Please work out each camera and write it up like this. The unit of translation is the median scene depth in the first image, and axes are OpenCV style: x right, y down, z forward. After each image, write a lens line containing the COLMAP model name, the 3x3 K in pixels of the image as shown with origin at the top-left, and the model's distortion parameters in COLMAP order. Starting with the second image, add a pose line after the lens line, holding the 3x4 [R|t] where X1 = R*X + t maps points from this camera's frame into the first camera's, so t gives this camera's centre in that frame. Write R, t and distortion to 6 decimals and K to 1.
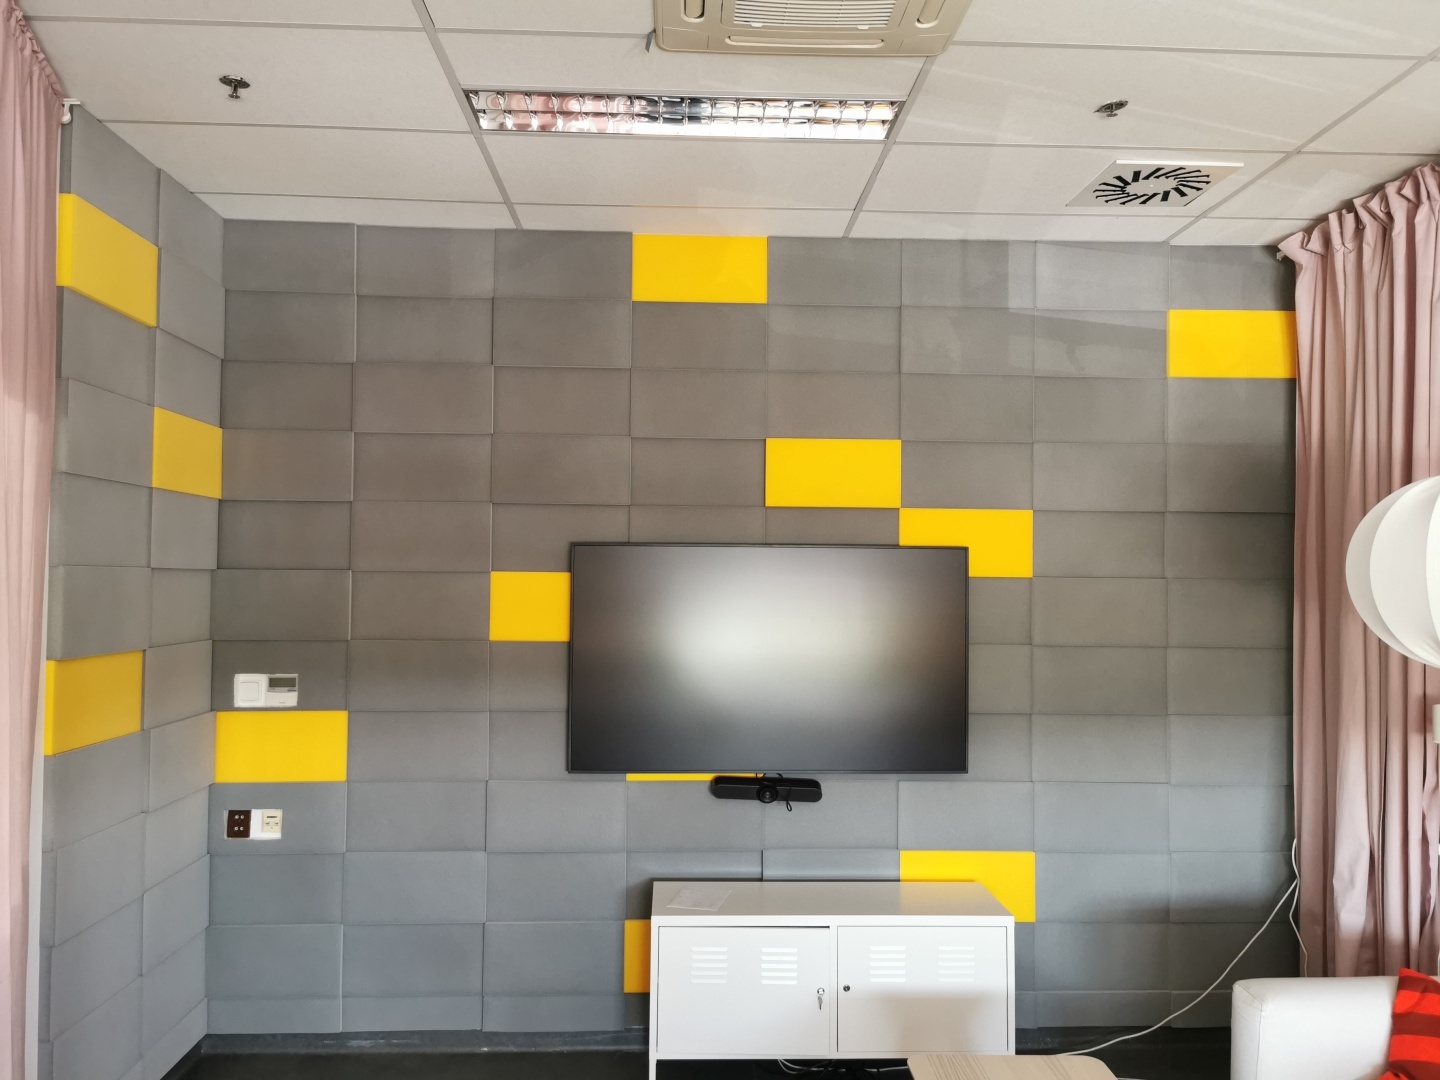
lens RADIAL K [[1148.1, 0, 732.9], [0, 1148.1, 547.5], [0, 0, 1]] dist [0.049192, -0.069672]
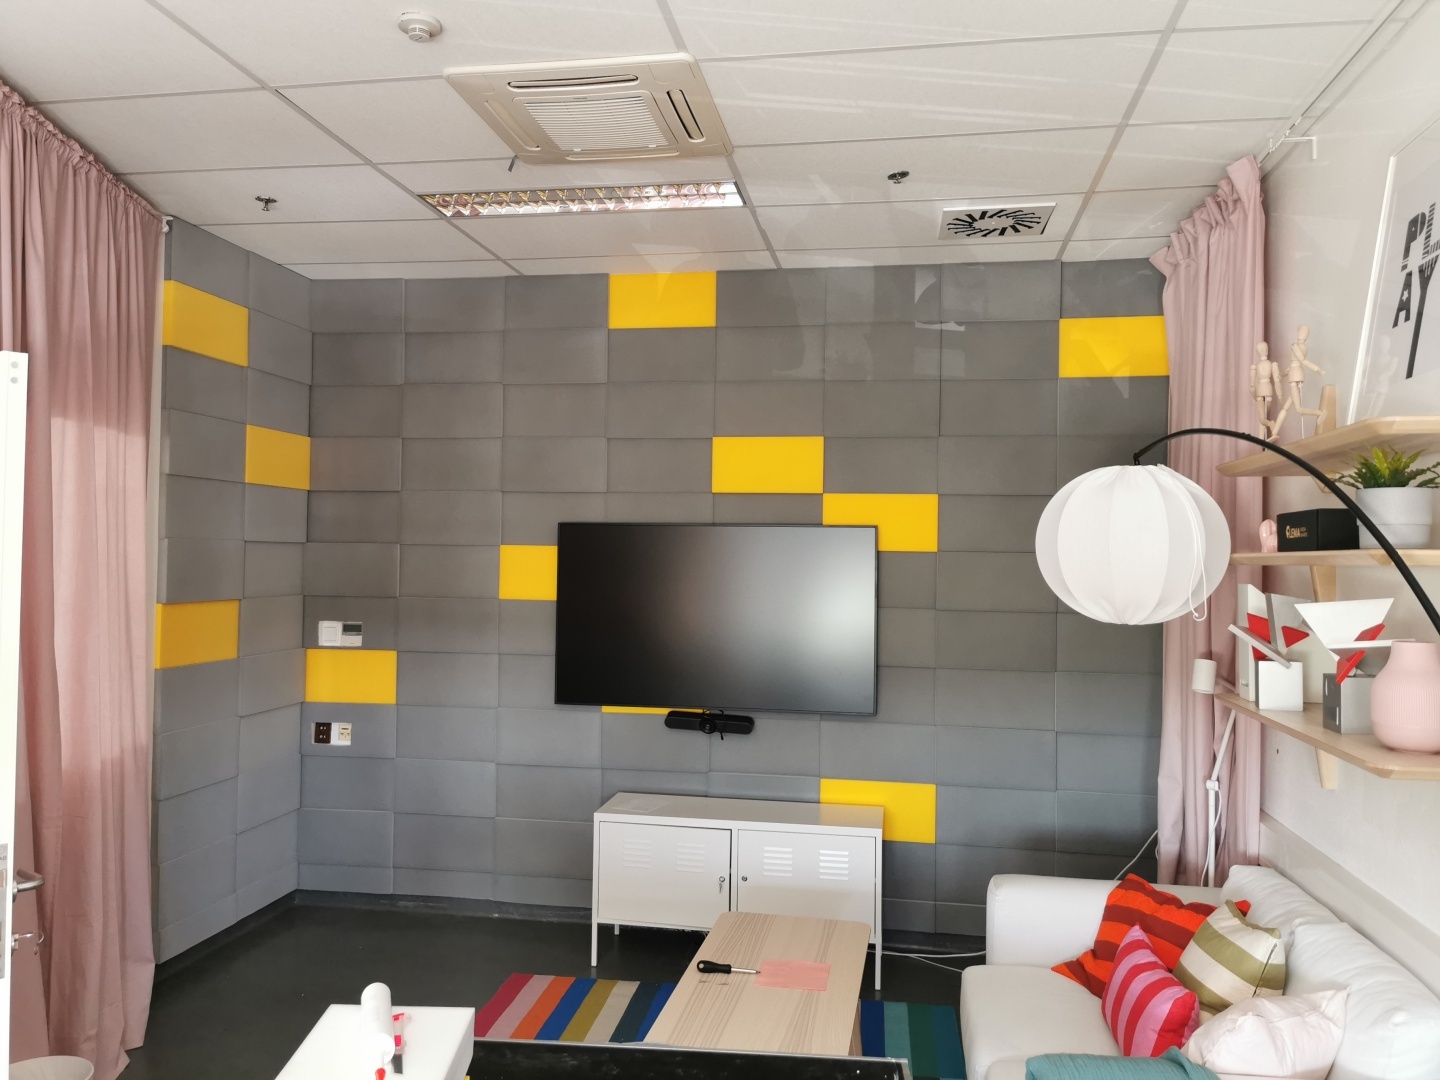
lens RADIAL K [[1148.1, 0, 722.9], [0, 1148.1, 537.2], [0, 0, 1]] dist [0.049192, -0.069672]
pose [[0.976777, 0.002362, -0.214243, 0.307566], [-0.000409, 0.999958, 0.009158, 0.000272], [0.214256, -0.008858, 0.976737, -0.198602]]
